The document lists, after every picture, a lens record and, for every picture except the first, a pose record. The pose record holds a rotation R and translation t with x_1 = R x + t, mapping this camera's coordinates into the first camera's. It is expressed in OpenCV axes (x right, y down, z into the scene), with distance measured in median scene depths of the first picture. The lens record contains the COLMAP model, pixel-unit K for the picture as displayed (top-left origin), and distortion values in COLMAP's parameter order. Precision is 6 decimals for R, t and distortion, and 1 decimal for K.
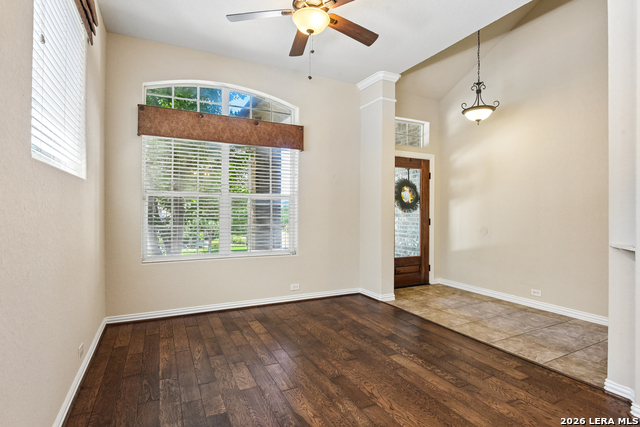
lens RADIAL K [[325.3, 0, 325.1], [0, 325.3, 213.1], [0, 0, 1]] dist [-0.040625, -0.000414]
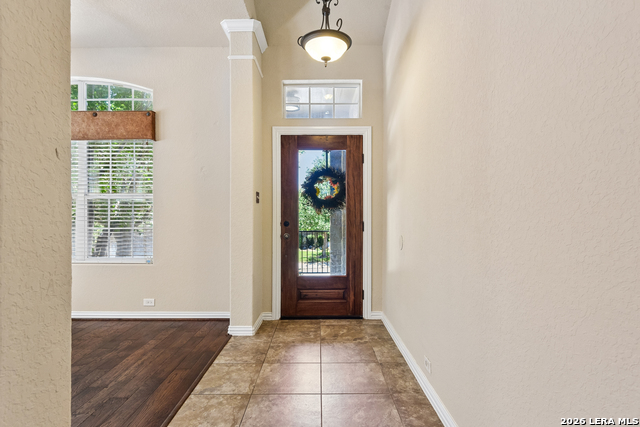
lens RADIAL K [[348.2, 0, 320.6], [0, 348.2, 215.8], [0, 0, 1]] dist [-0.014155, -0.003741]
pose [[0.898206, -0.004005, -0.439556, 0.585770], [0.007030, 0.999961, 0.005254, -0.000166], [0.439518, -0.007809, 0.898200, 0.319761]]
